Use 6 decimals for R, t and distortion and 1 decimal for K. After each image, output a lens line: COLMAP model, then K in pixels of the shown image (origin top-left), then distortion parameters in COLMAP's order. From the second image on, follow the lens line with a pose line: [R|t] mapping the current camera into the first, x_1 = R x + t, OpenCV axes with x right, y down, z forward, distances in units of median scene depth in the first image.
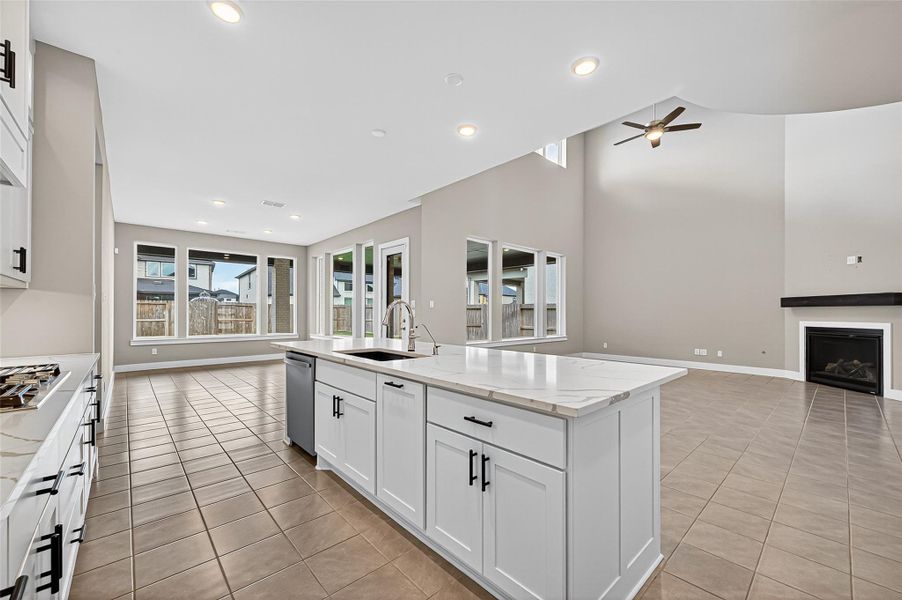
lens RADIAL K [[353.6, 0, 454.0], [0, 353.6, 307.5], [0, 0, 1]] dist [0.003626, -0.000826]
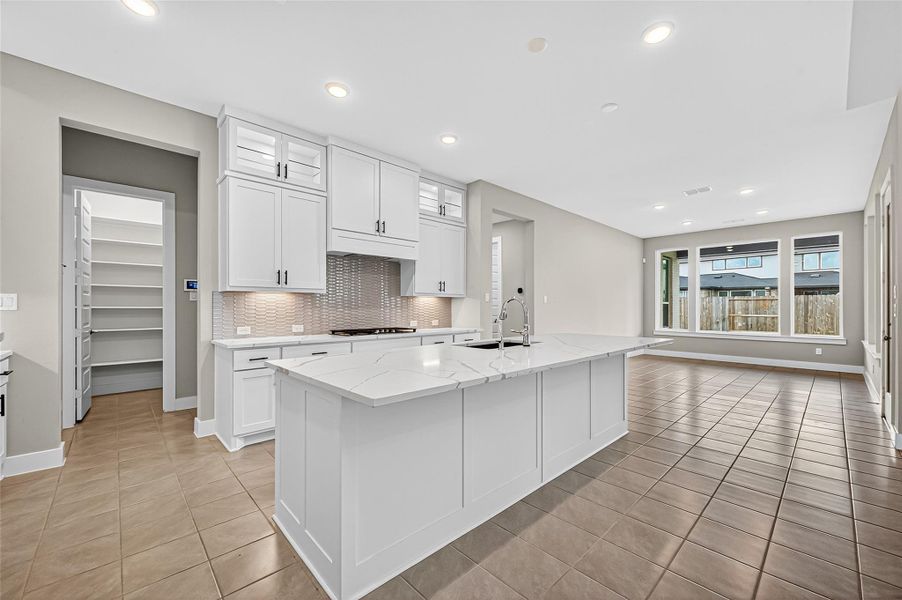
lens RADIAL K [[353.6, 0, 460.1], [0, 353.6, 304.7], [0, 0, 1]] dist [0.003626, -0.000826]
pose [[0.017181, -0.009324, -0.999809, 0.286187], [0.013631, 0.999866, -0.009090, 0.003871], [0.999759, -0.013472, 0.017306, 0.245325]]
